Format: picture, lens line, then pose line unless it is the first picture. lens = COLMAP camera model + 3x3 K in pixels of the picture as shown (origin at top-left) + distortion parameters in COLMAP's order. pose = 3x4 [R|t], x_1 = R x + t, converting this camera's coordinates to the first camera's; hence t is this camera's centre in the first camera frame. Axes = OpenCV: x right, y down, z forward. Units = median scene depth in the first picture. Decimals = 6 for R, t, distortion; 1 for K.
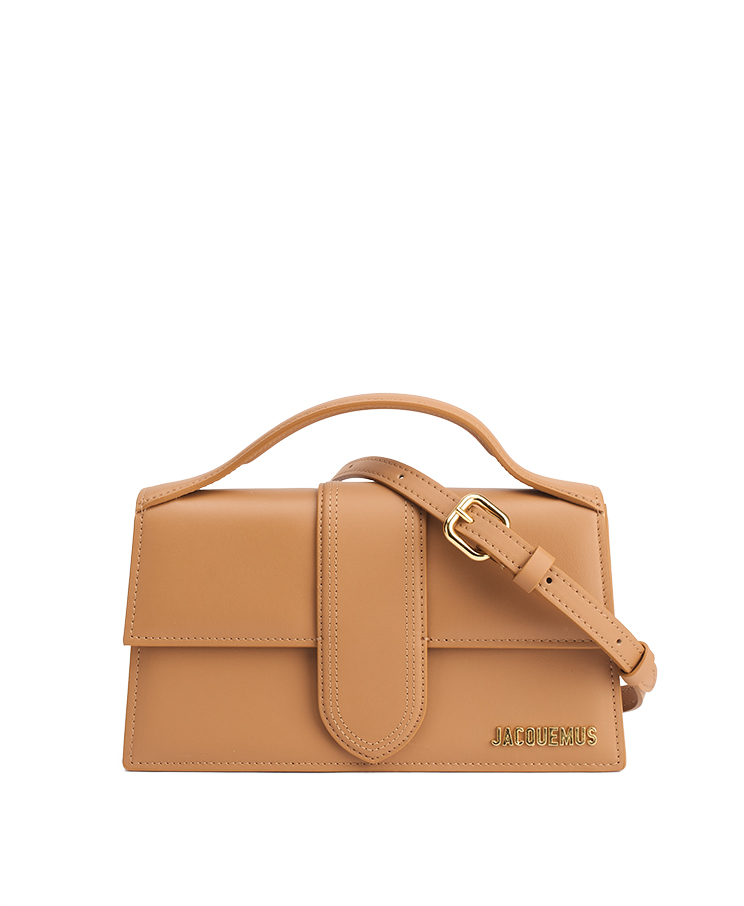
lens RADIAL K [[1518.1, 0, 372.0], [0, 1518.1, 453.0], [0, 0, 1]] dist [-0.151229, -0.235566]
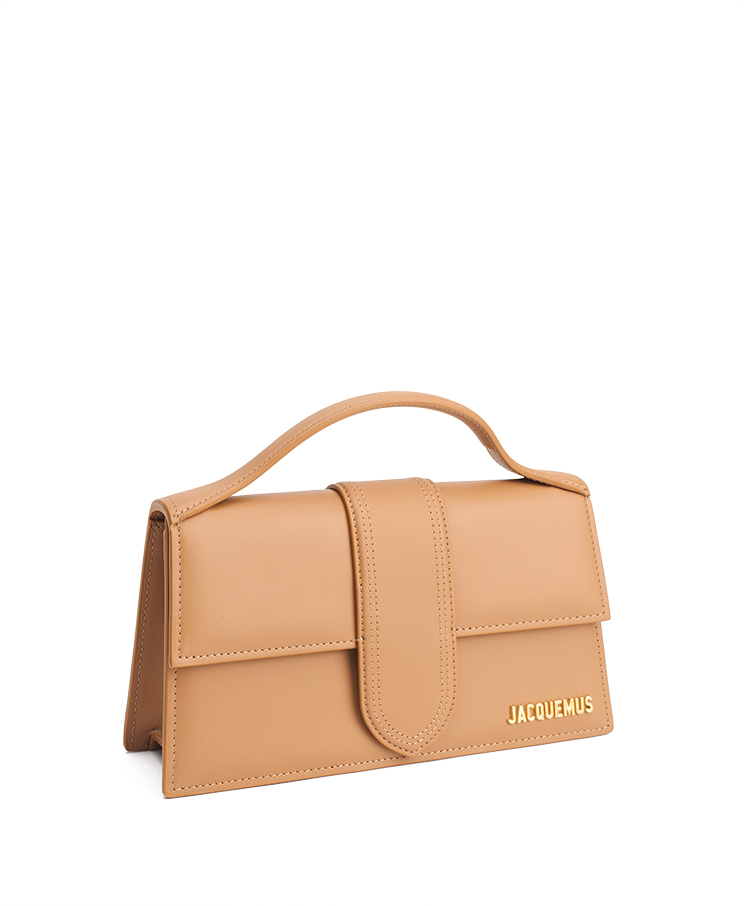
lens RADIAL K [[1518.1, 0, 372.0], [0, 1518.1, 453.0], [0, 0, 1]] dist [-0.151229, -0.235566]
pose [[0.898590, -0.046525, 0.436316, -0.457566], [0.044183, 0.998903, 0.015518, -0.015512], [-0.436560, 0.005334, 0.899660, 0.095973]]
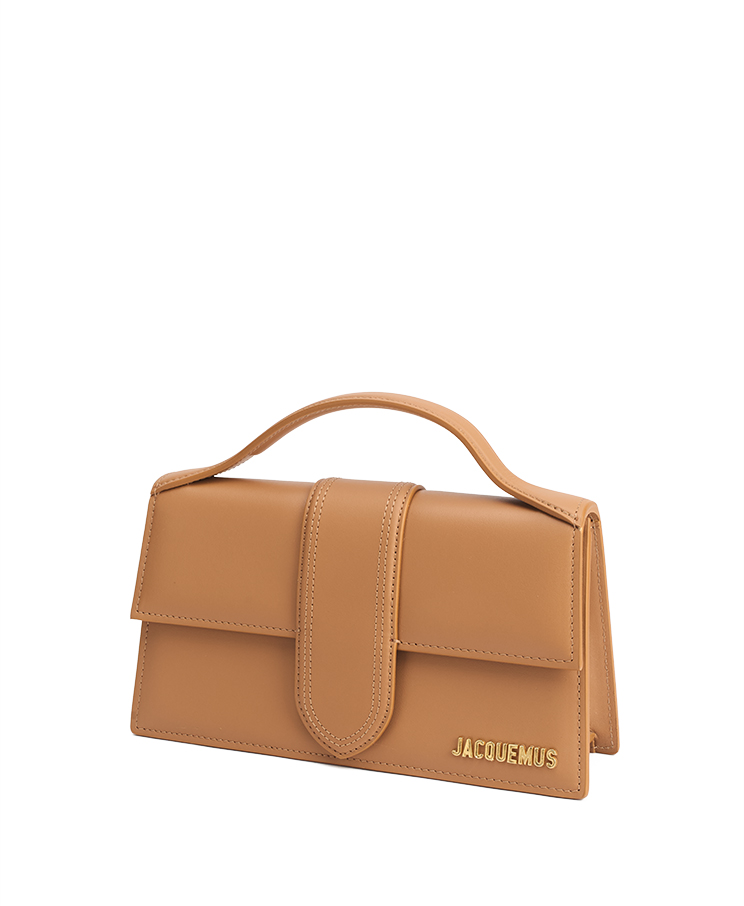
lens RADIAL K [[1518.1, 0, 372.0], [0, 1518.1, 453.0], [0, 0, 1]] dist [-0.151229, -0.235566]
pose [[0.933871, 0.056277, -0.353155, 0.364967], [-0.055289, 0.998387, 0.012895, -0.012631], [0.353311, 0.007483, 0.935476, 0.061799]]
